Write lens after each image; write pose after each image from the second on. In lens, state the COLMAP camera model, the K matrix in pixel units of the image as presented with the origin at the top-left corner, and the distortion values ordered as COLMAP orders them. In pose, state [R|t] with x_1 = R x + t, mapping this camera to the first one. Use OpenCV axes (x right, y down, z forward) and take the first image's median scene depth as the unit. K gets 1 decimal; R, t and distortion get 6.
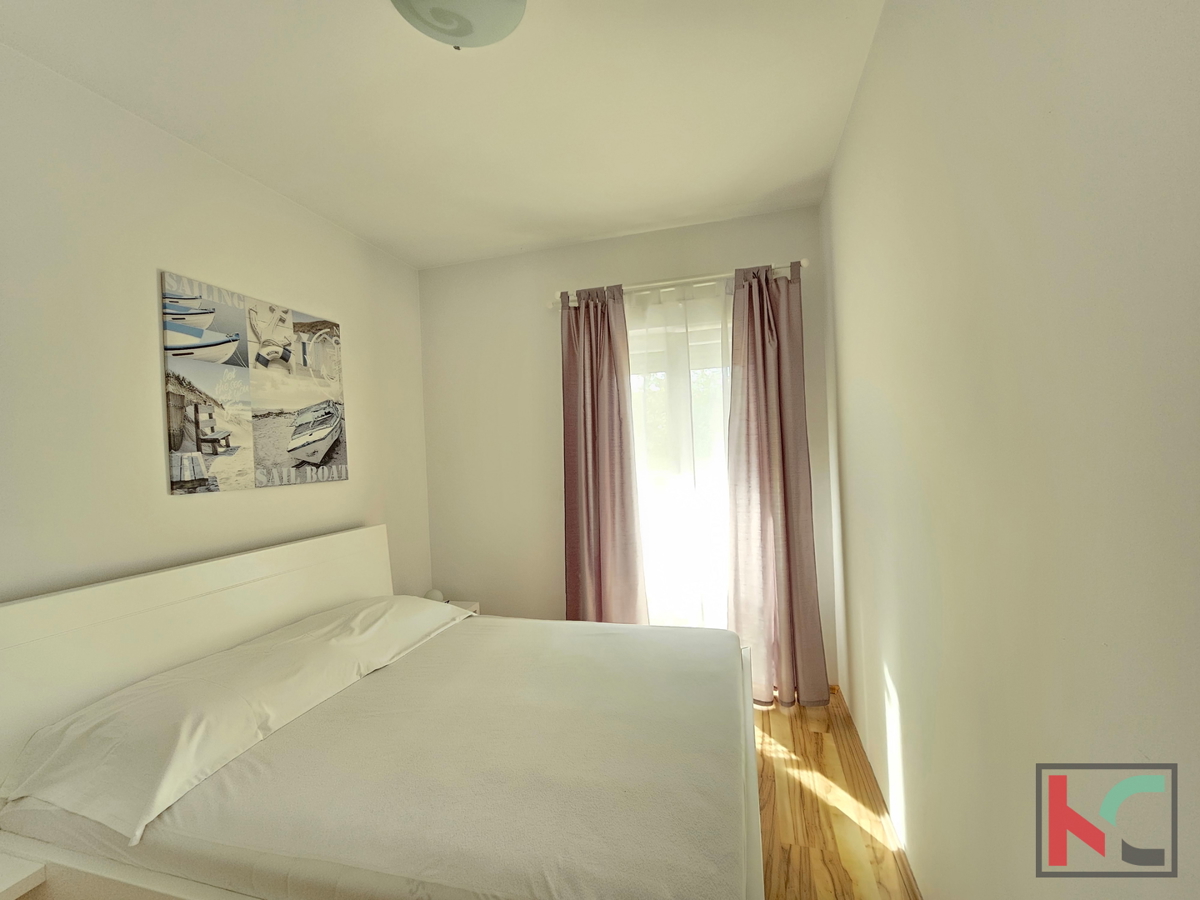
lens RADIAL K [[489.7, 0, 600.9], [0, 489.7, 454.8], [0, 0, 1]] dist [-0.003039, 0.000113]
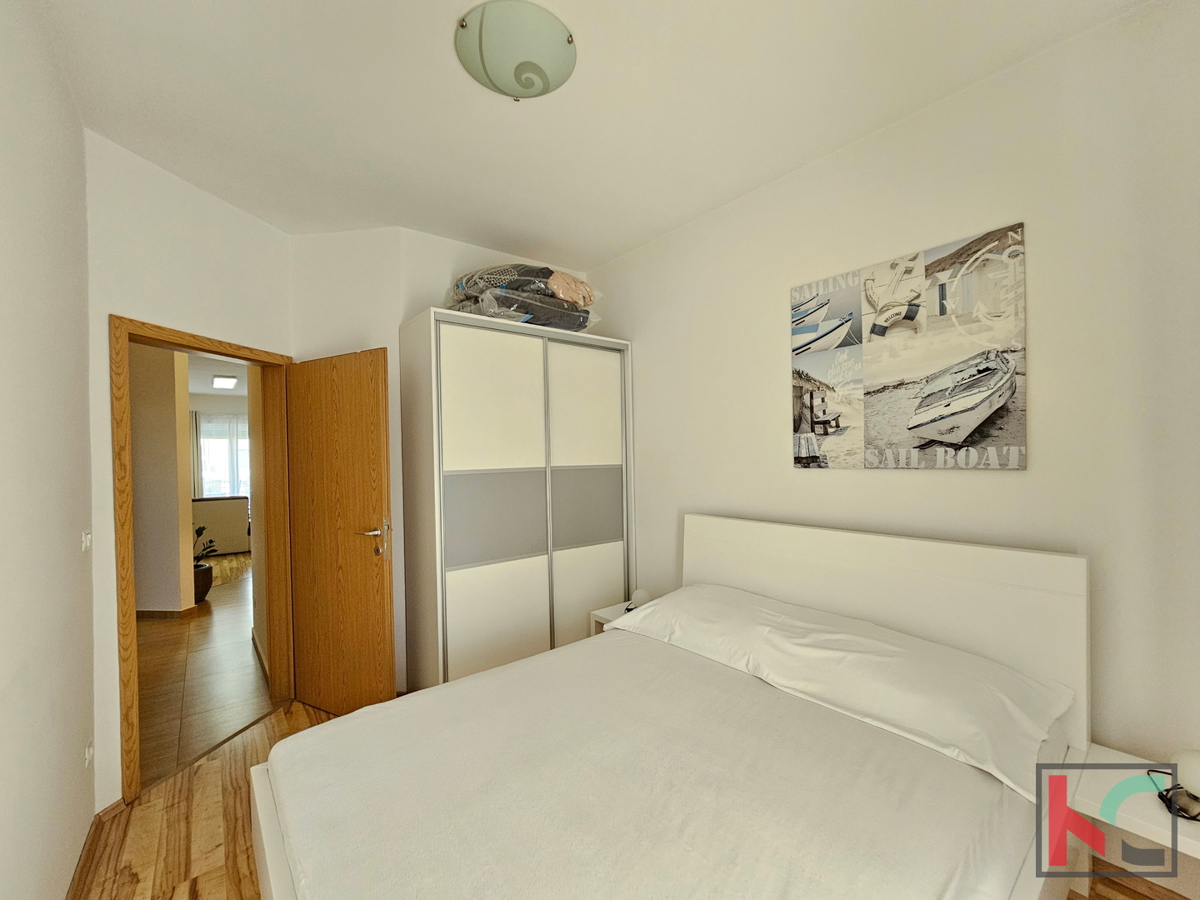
lens RADIAL K [[489.7, 0, 598.6], [0, 489.7, 455.9], [0, 0, 1]] dist [-0.003039, 0.000113]
pose [[-0.567823, 0.056350, -0.821220, 0.372995], [0.038003, 0.998385, 0.042230, -0.017691], [0.822273, -0.007230, -0.569047, 1.107660]]
